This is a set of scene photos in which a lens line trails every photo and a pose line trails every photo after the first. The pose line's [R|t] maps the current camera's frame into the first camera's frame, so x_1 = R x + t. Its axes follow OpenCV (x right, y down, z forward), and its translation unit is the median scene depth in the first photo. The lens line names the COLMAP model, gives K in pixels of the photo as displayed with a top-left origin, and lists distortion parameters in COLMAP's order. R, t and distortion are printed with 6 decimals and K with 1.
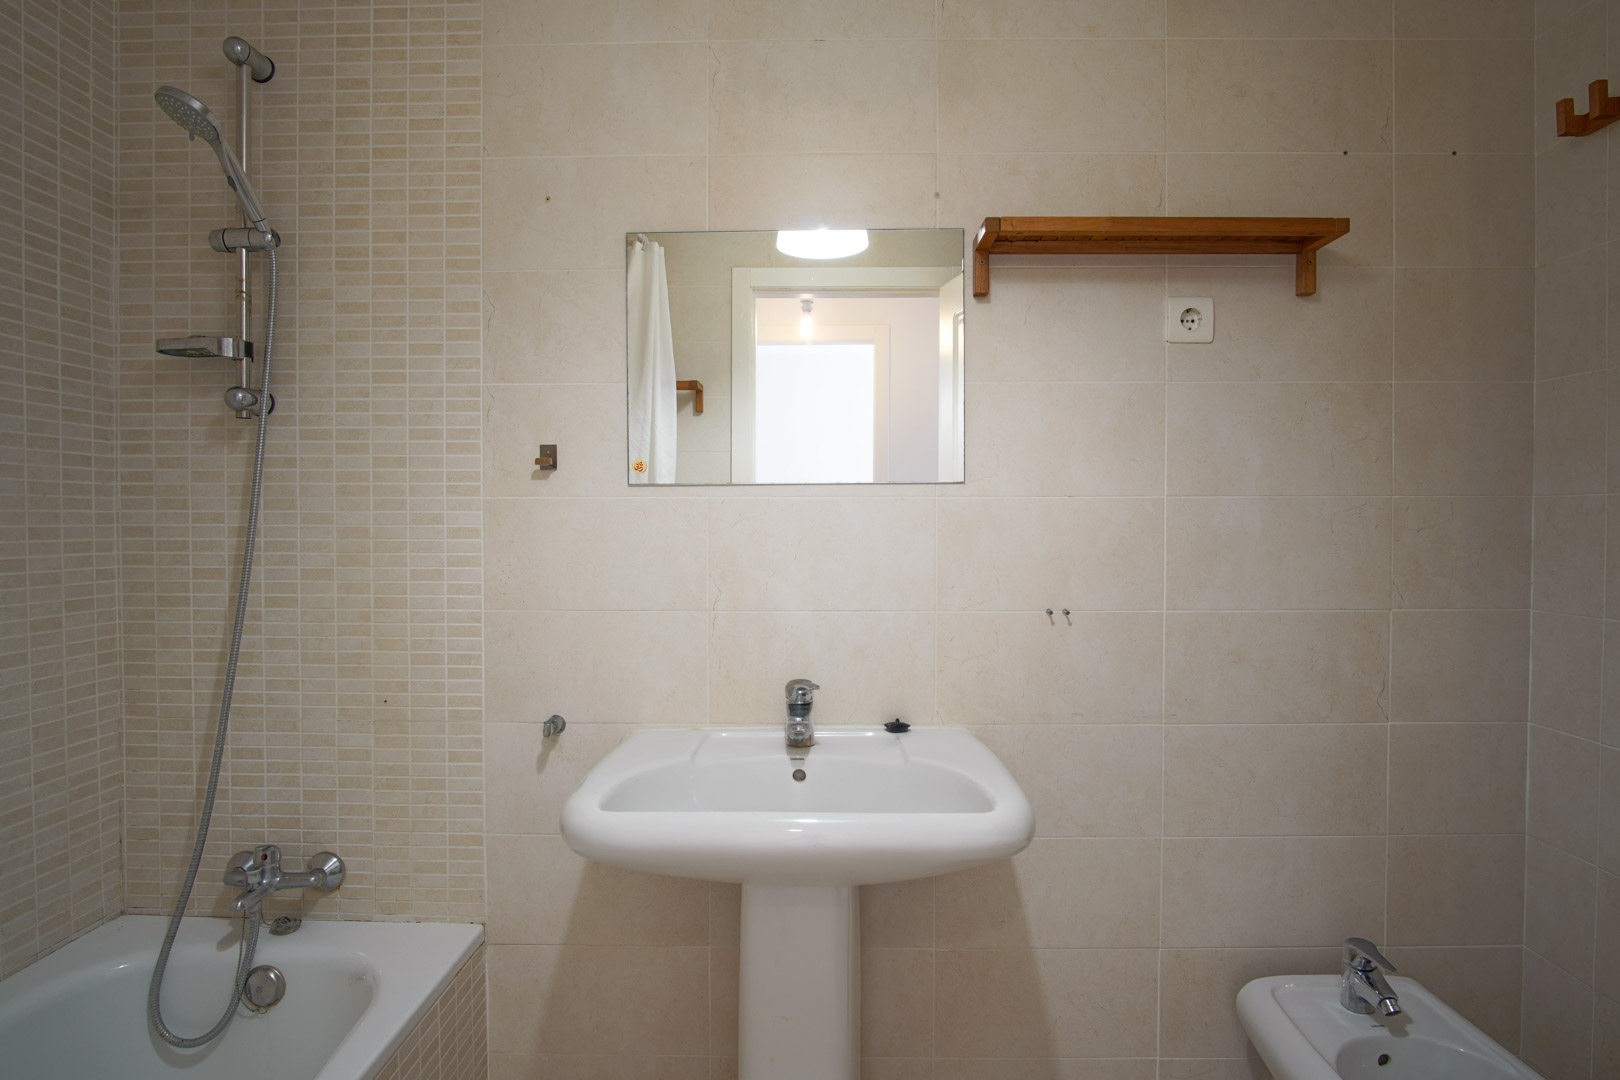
lens RADIAL K [[886.3, 0, 806.1], [0, 886.3, 542.5], [0, 0, 1]] dist [-0.033071, 0.007375]
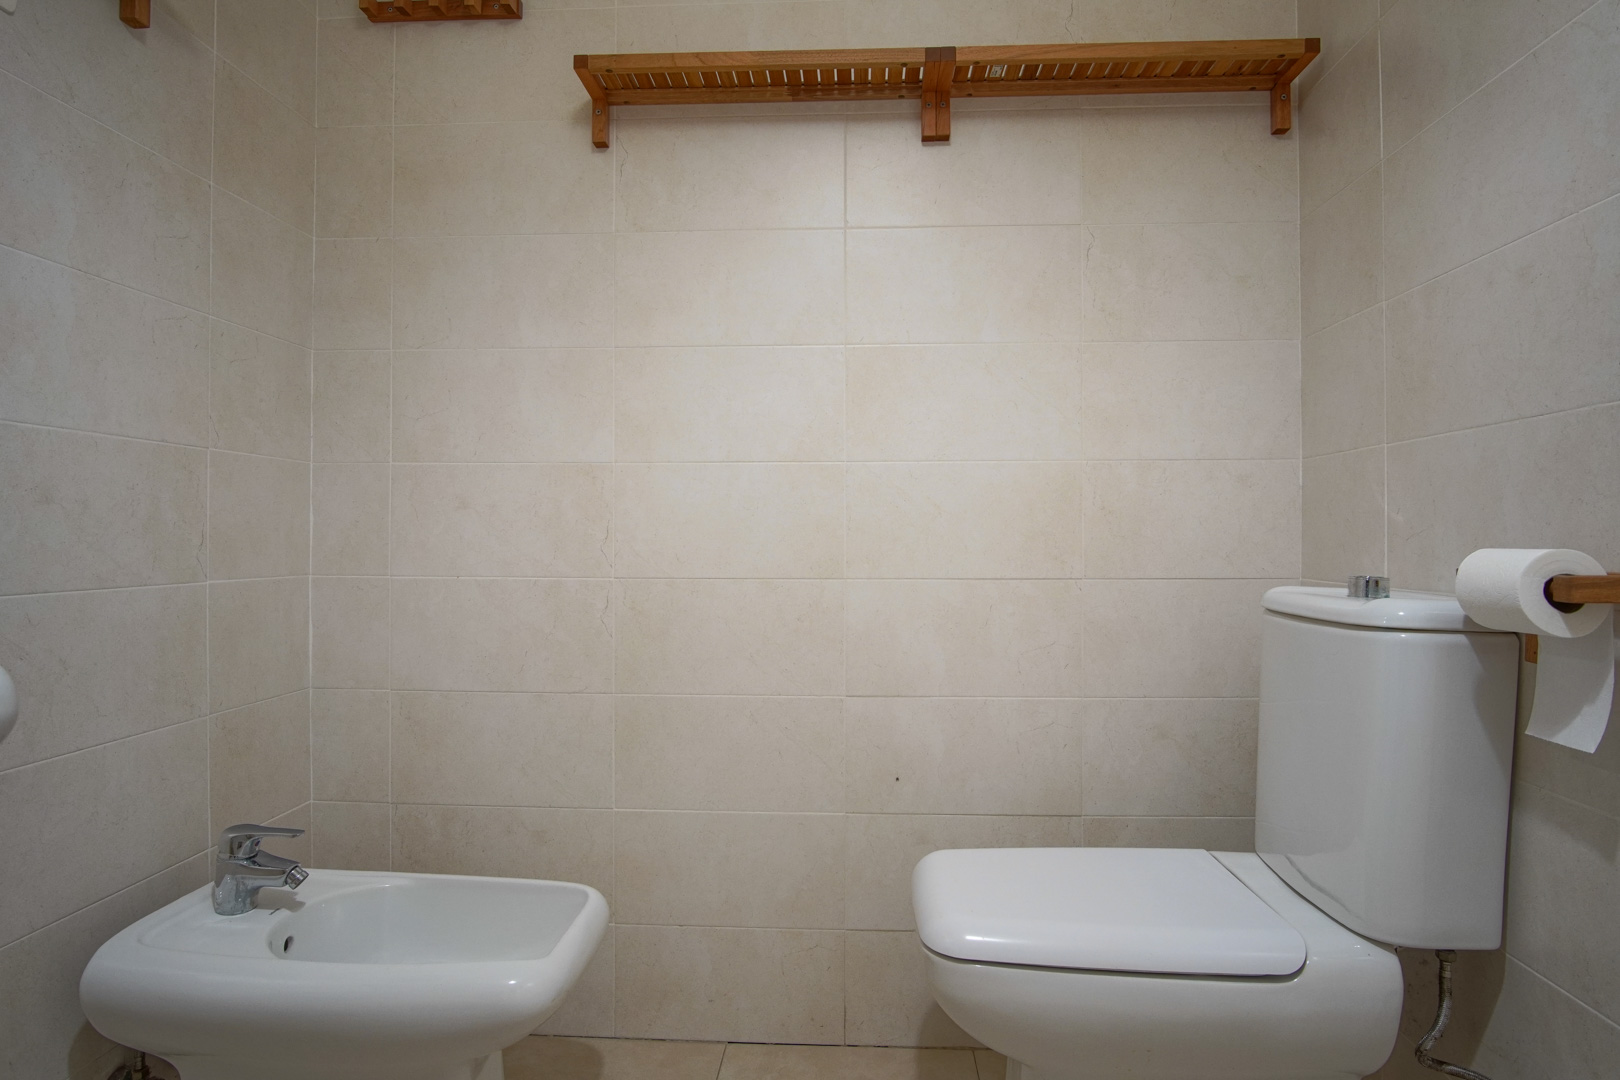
lens RADIAL K [[886.3, 0, 810.8], [0, 886.3, 540.0], [0, 0, 1]] dist [-0.033071, 0.007375]
pose [[0.030739, 0.002113, 0.999525, -0.164529], [0.020952, 0.999777, -0.002758, 0.181391], [-0.999308, 0.021027, 0.030688, 0.389529]]
